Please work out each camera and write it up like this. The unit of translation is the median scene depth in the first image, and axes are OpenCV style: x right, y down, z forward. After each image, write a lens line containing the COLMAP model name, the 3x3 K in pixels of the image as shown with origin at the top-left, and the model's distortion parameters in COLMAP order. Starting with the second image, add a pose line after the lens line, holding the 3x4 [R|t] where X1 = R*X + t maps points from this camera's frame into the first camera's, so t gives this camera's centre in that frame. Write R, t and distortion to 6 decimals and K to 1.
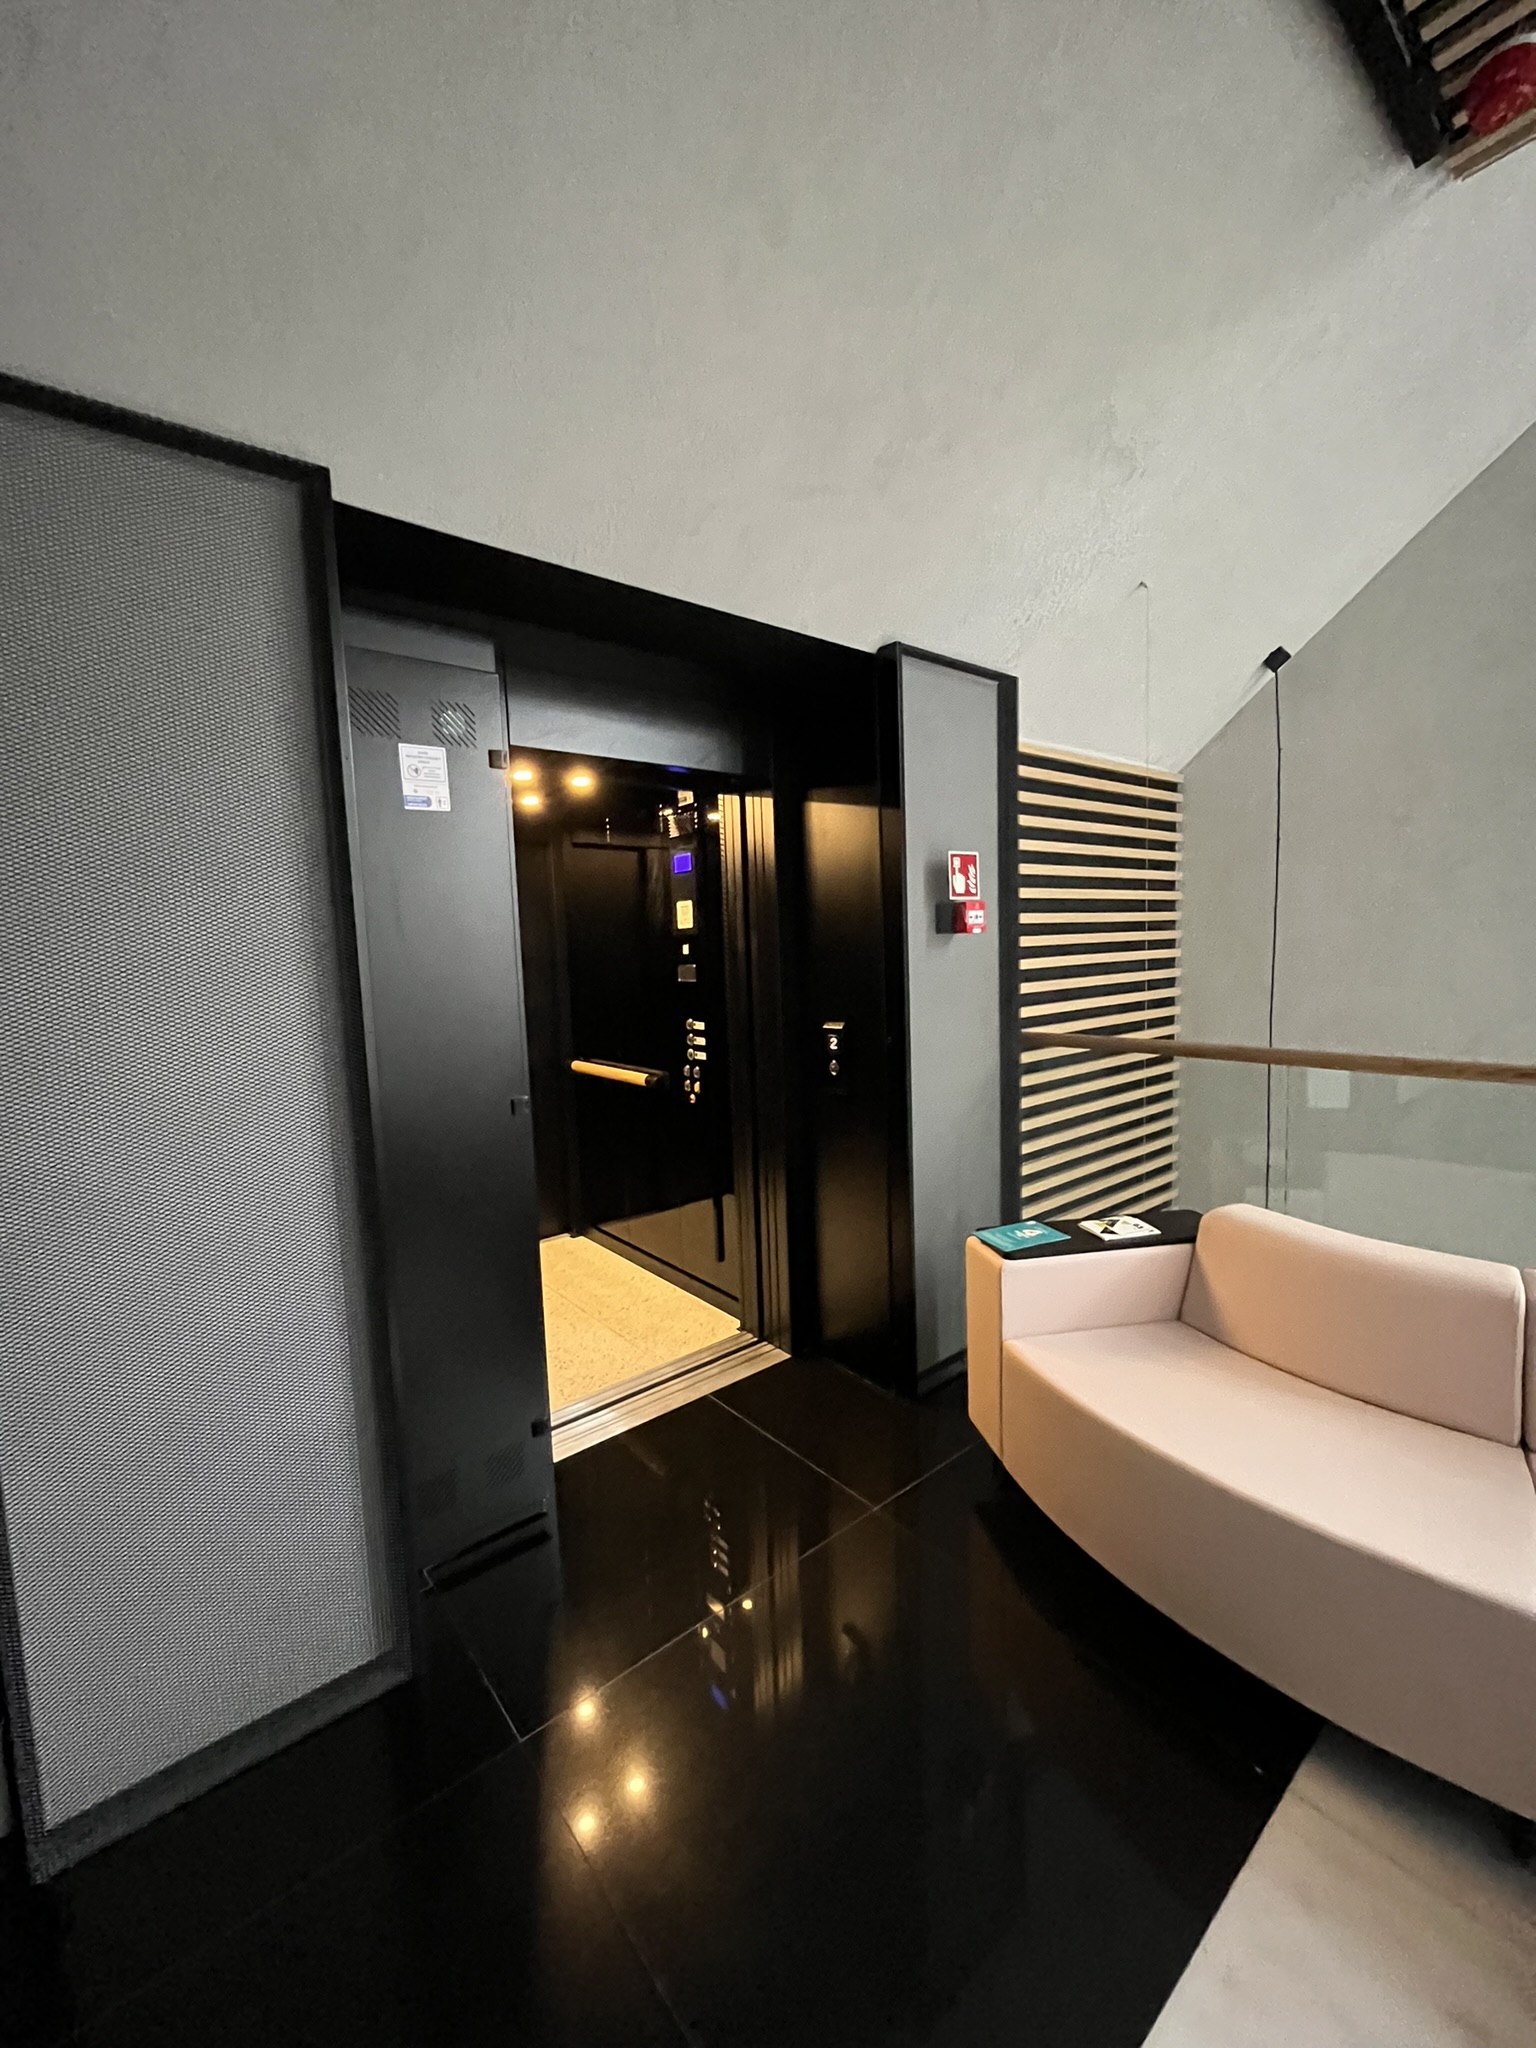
lens RADIAL K [[838.2, 0, 778.4], [0, 838.2, 1028.5], [0, 0, 1]] dist [0.013105, -0.000395]
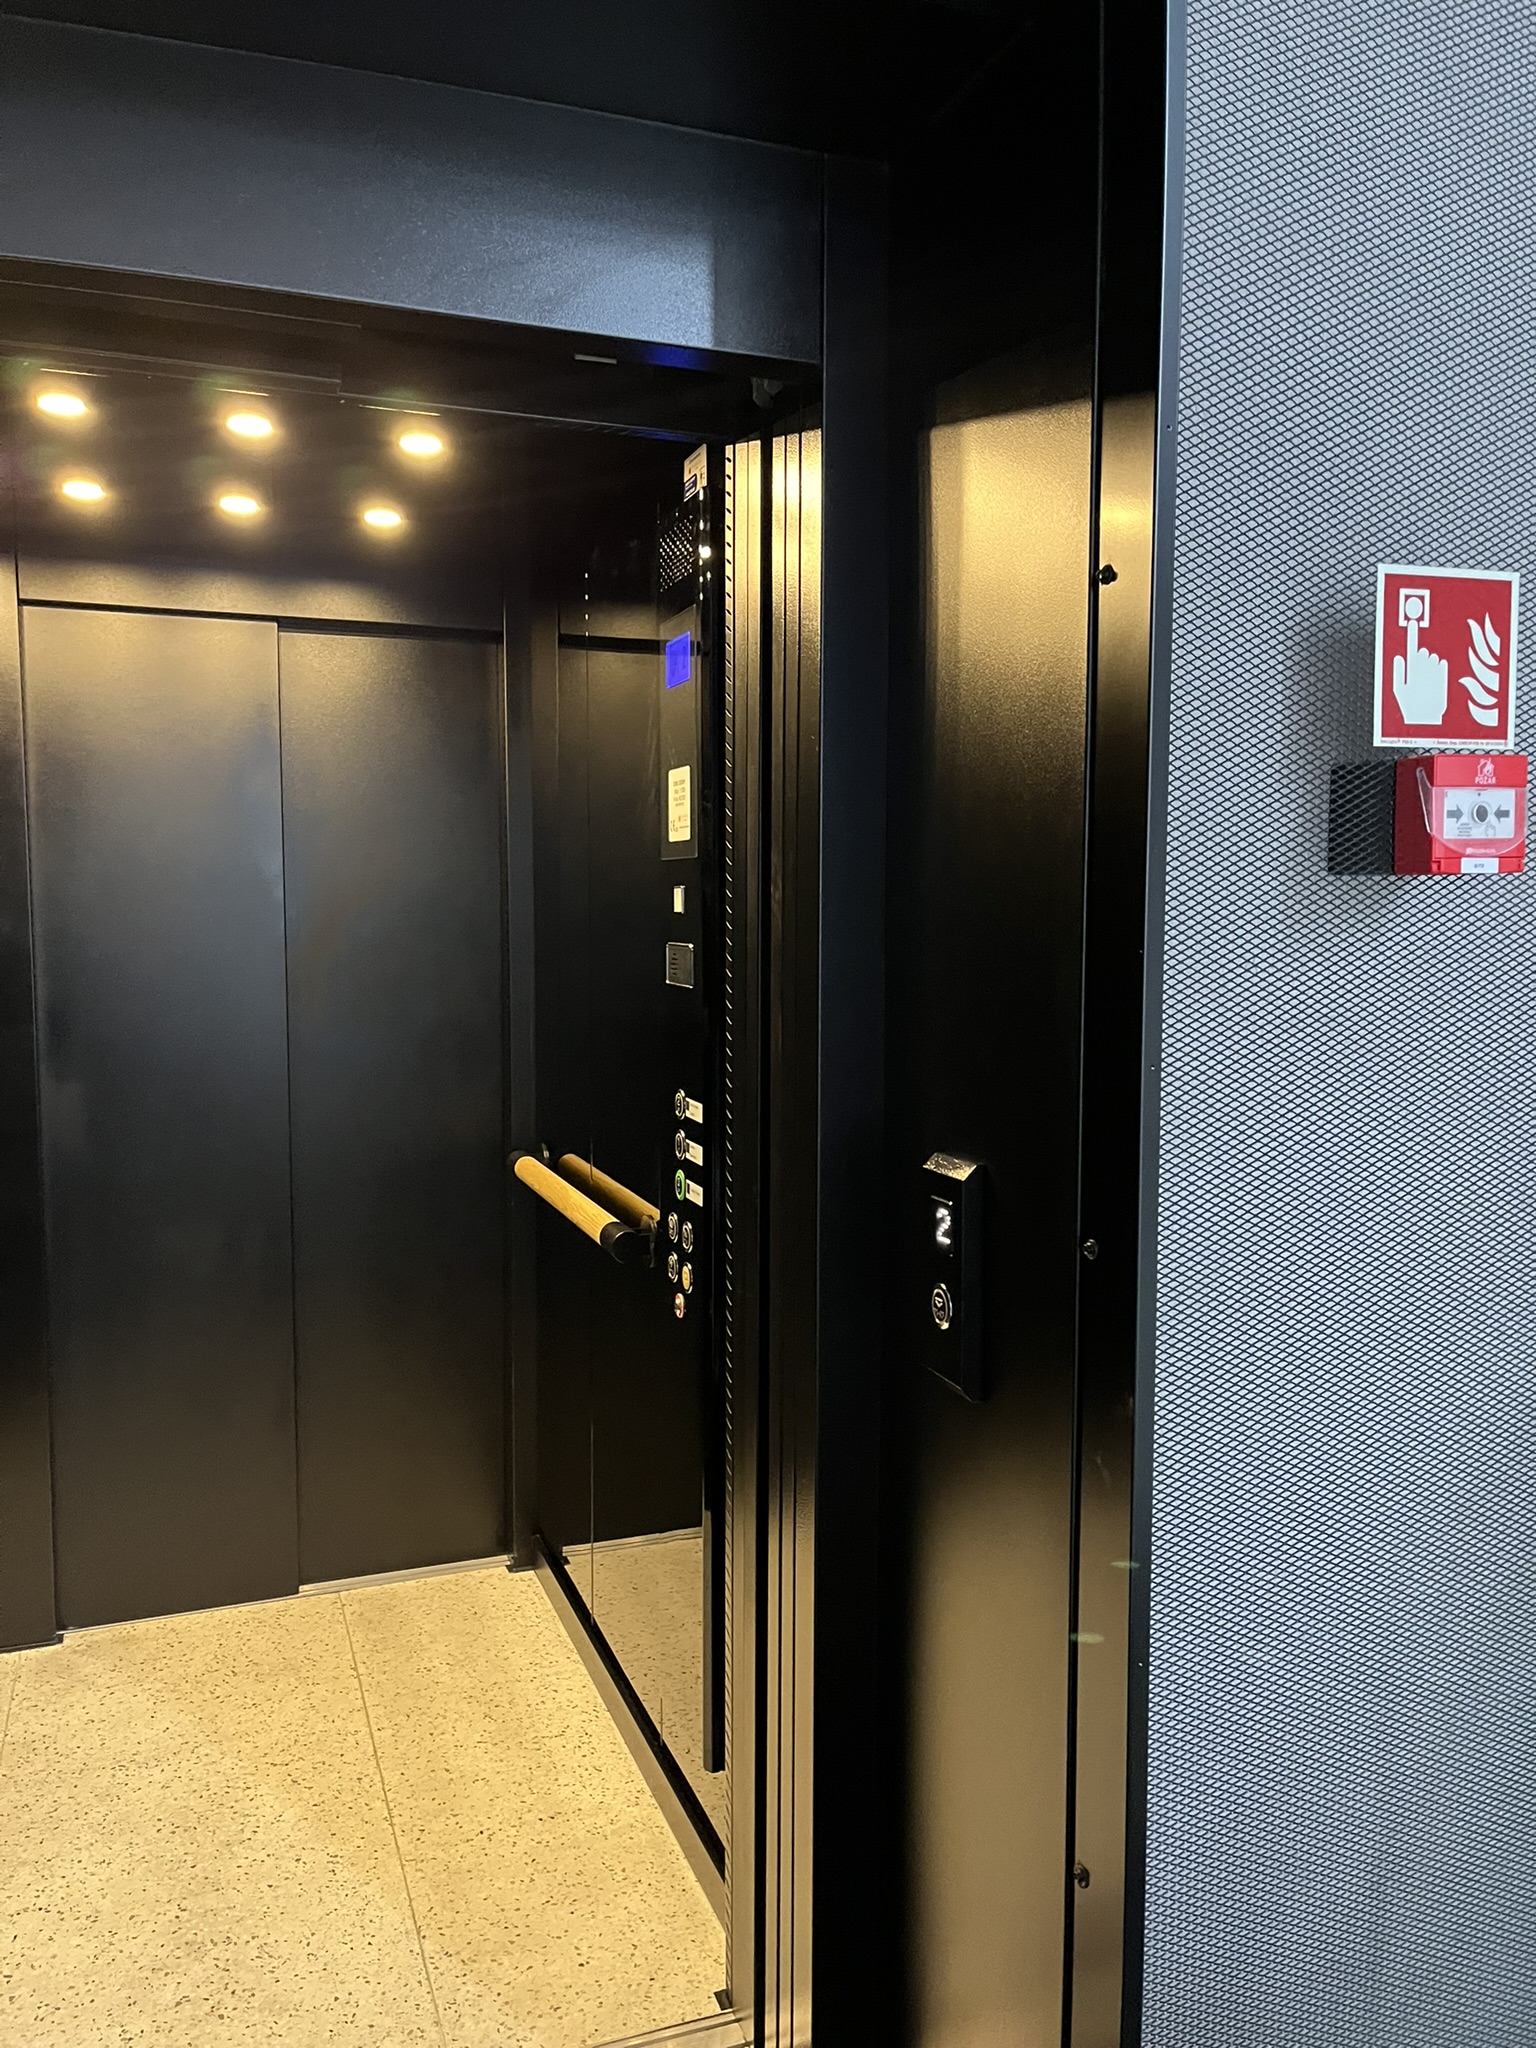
lens RADIAL K [[1555.1, 0, 754.5], [0, 1555.1, 1023.7], [0, 0, 1]] dist [0.041337, -0.018249]
pose [[0.937477, 0.063702, -0.342167, 0.188146], [-0.068682, 0.997636, -0.002445, -0.048927], [0.341202, 0.025793, 0.939636, 0.446979]]
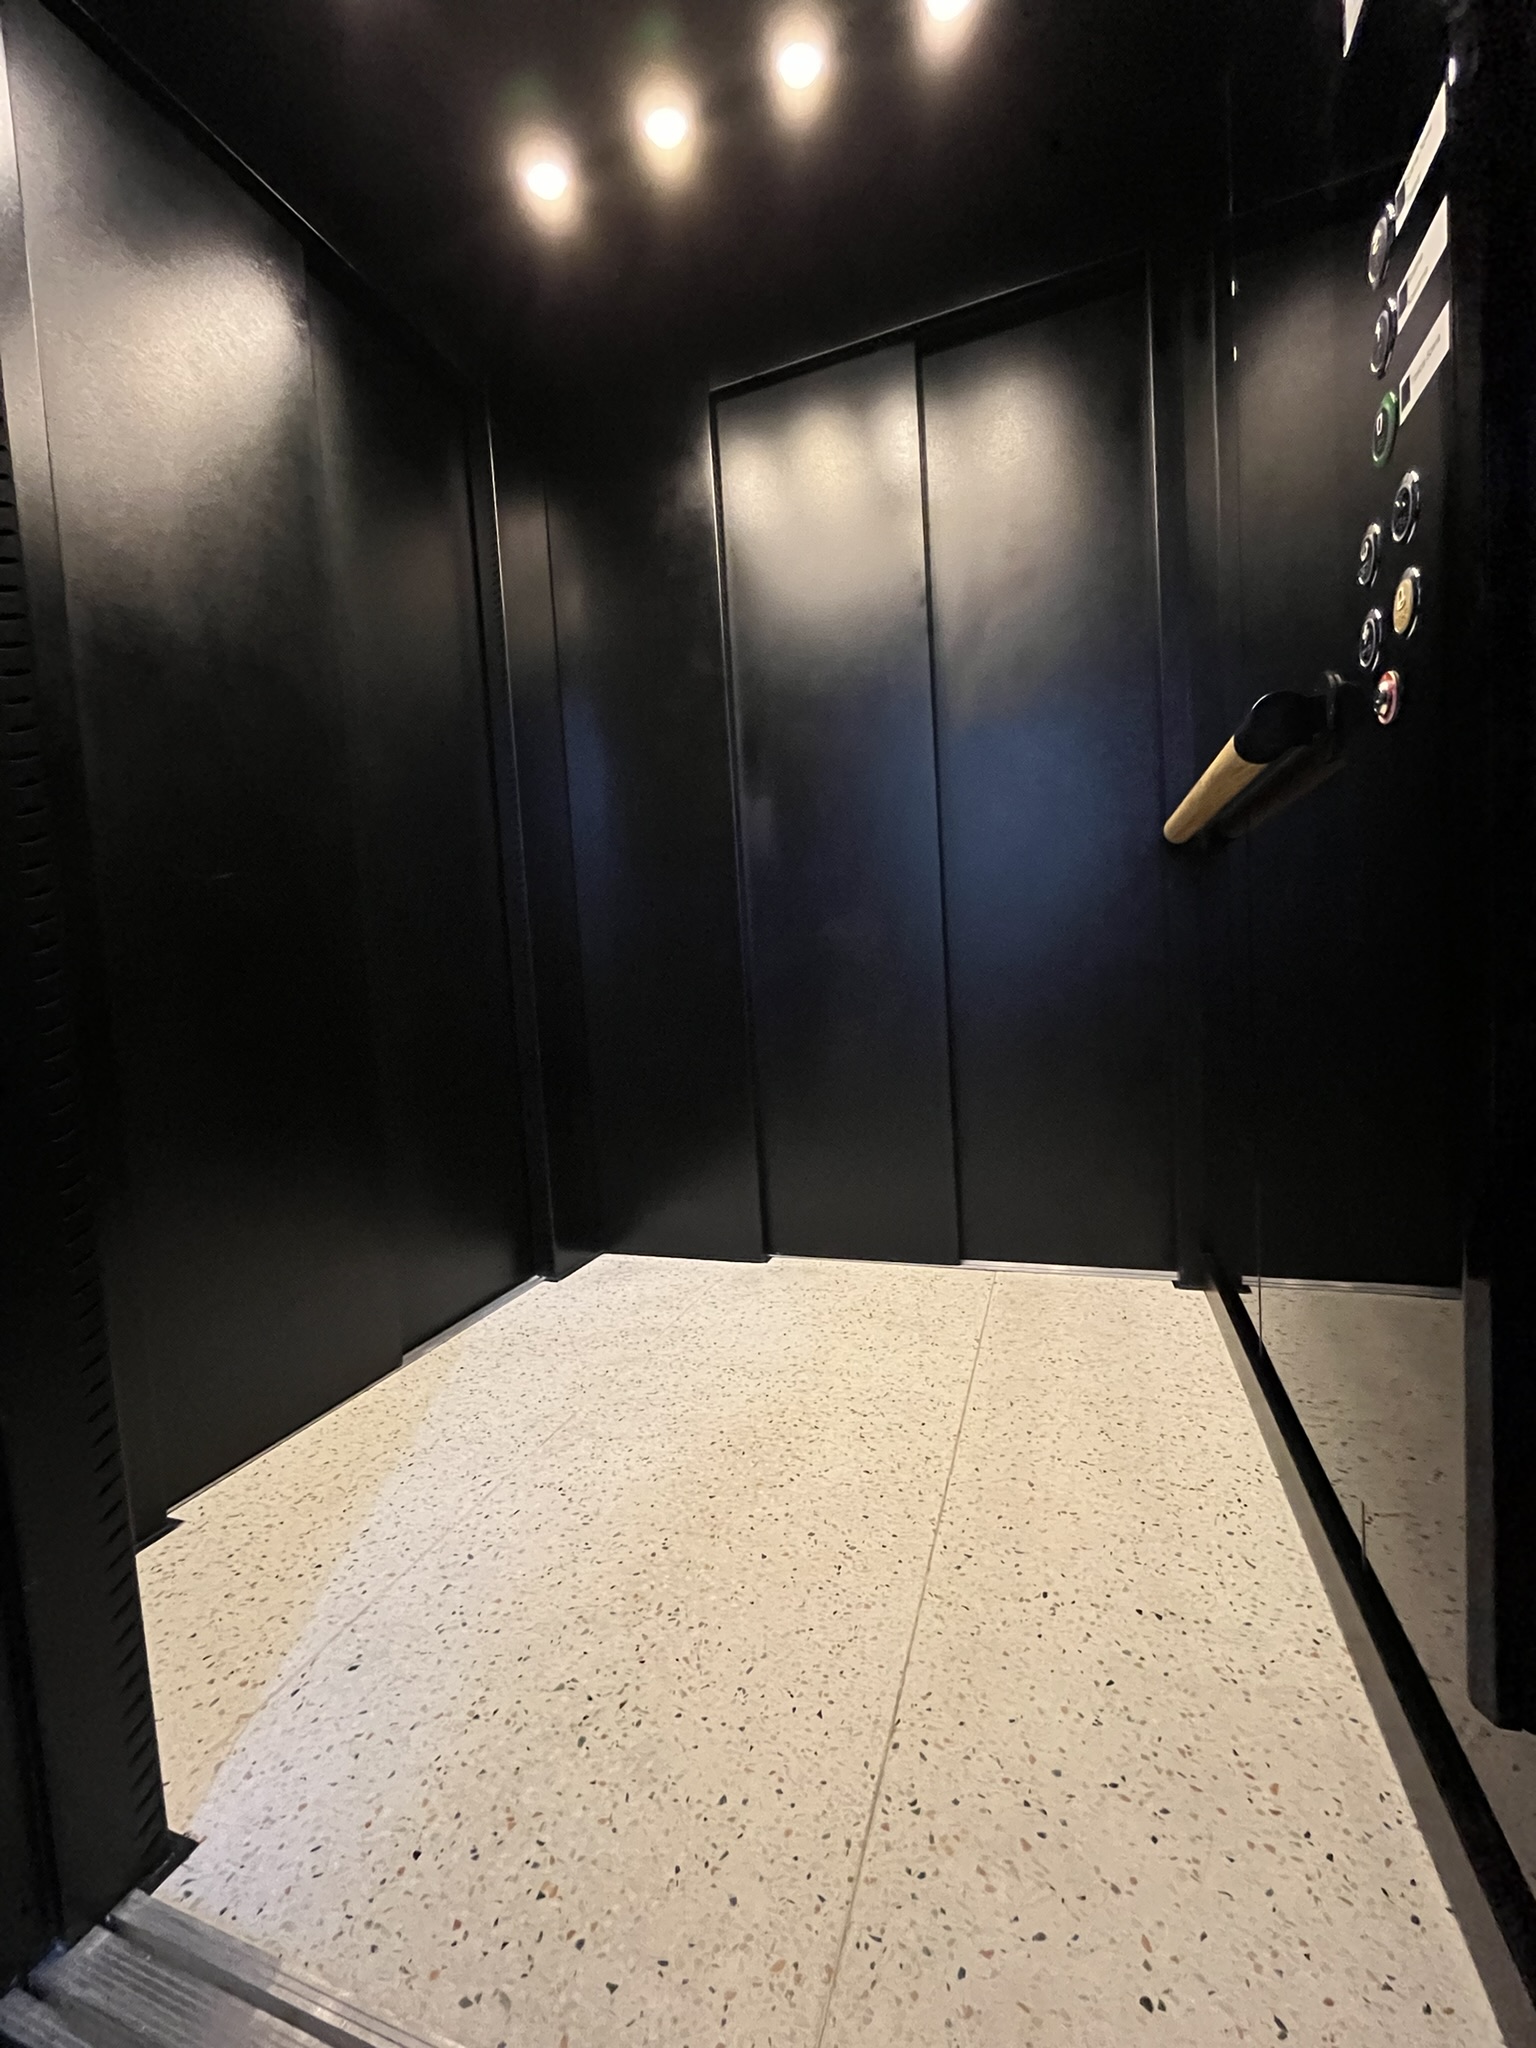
lens RADIAL K [[838.2, 0, 778.5], [0, 838.2, 1025.7], [0, 0, 1]] dist [0.013105, -0.000395]
pose [[0.506223, 0.063908, -0.860031, -0.012261], [-0.040258, 0.997914, 0.050458, 0.178420], [0.861462, 0.009080, 0.507740, 0.977278]]
